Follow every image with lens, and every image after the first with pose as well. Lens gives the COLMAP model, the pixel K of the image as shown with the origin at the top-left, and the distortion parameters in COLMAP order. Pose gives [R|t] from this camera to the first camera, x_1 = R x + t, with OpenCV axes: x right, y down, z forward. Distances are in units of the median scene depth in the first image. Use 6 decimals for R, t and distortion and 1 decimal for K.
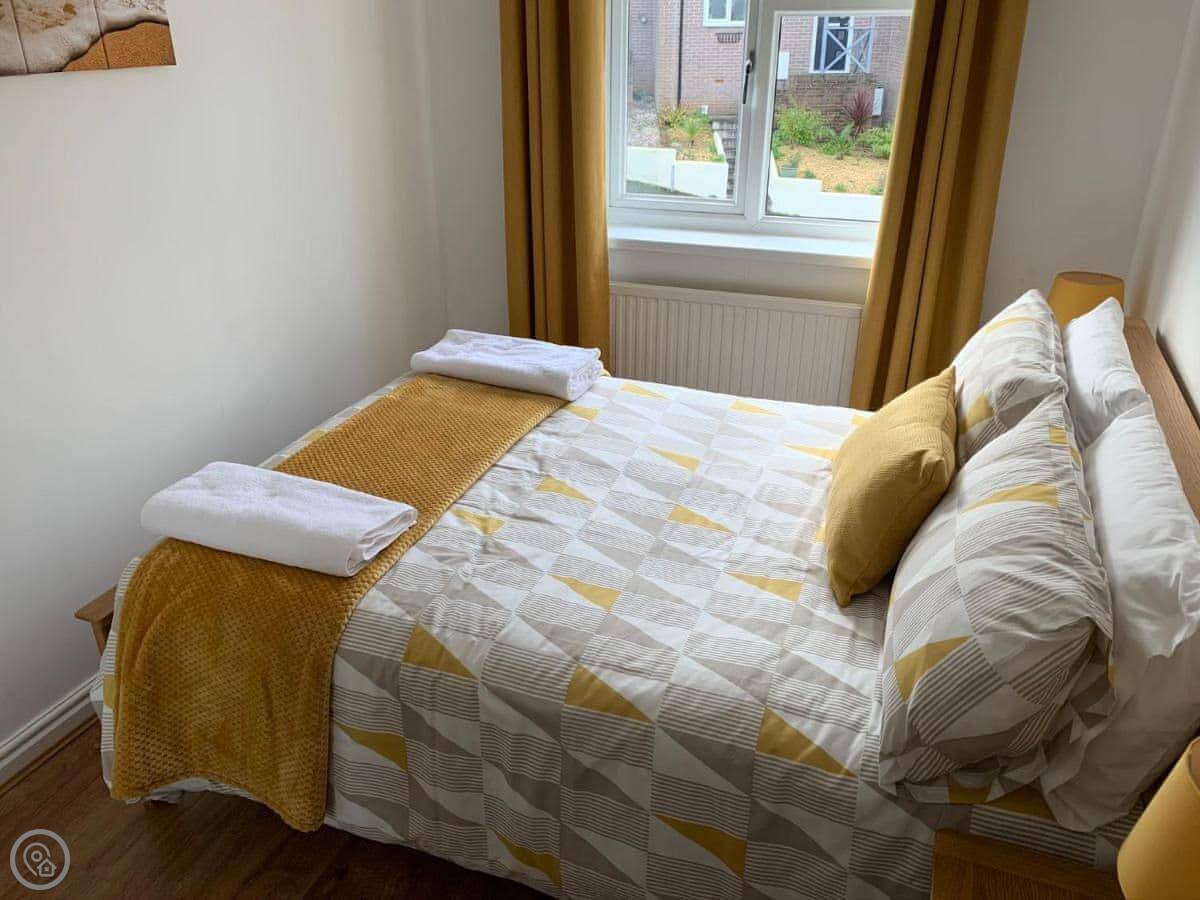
lens RADIAL K [[917.3, 0, 604.1], [0, 917.3, 448.9], [0, 0, 1]] dist [0.003525, -0.008835]
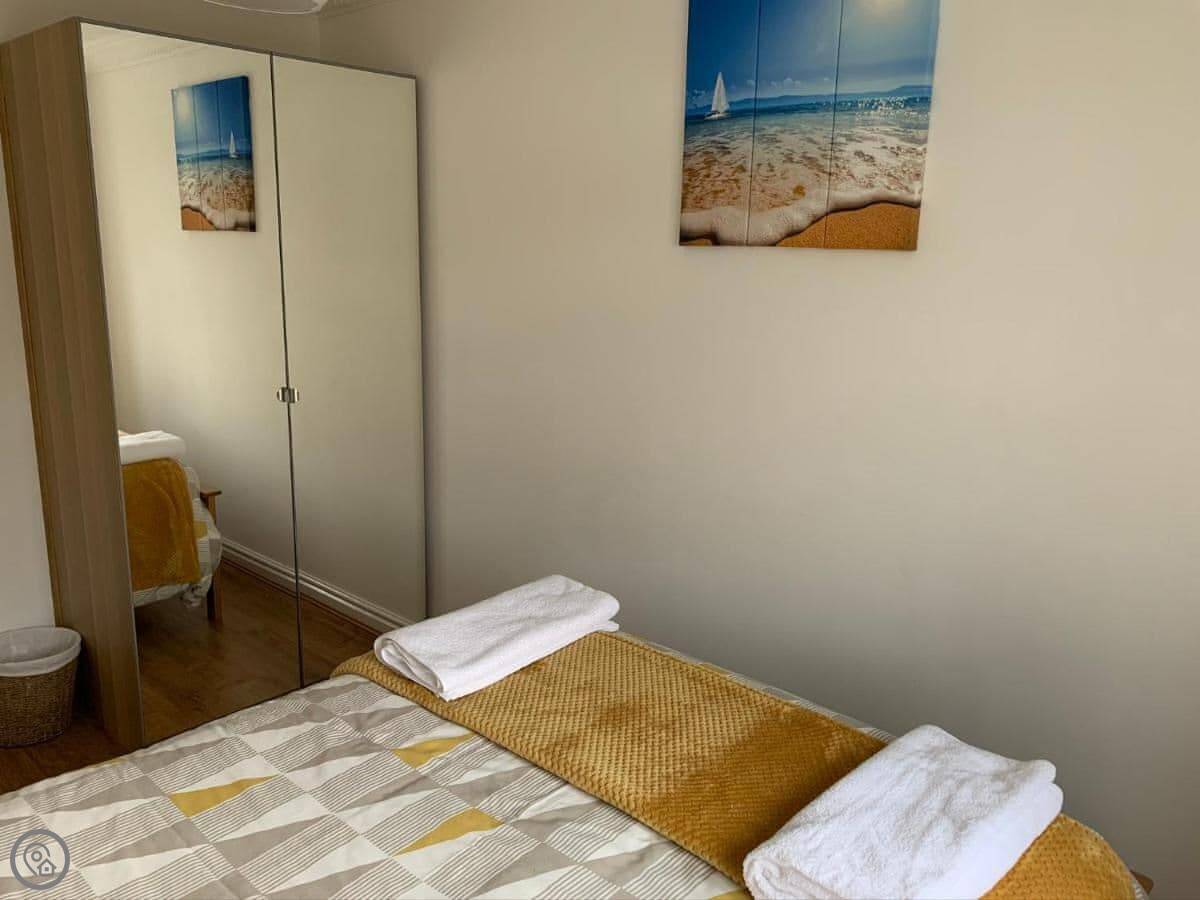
lens RADIAL K [[917.3, 0, 602.2], [0, 917.3, 453.7], [0, 0, 1]] dist [0.003525, -0.008835]
pose [[-0.363496, 0.229451, -0.902897, 0.498603], [-0.408854, 0.831575, 0.375926, -0.523468], [0.837083, 0.505801, -0.208463, 1.162849]]
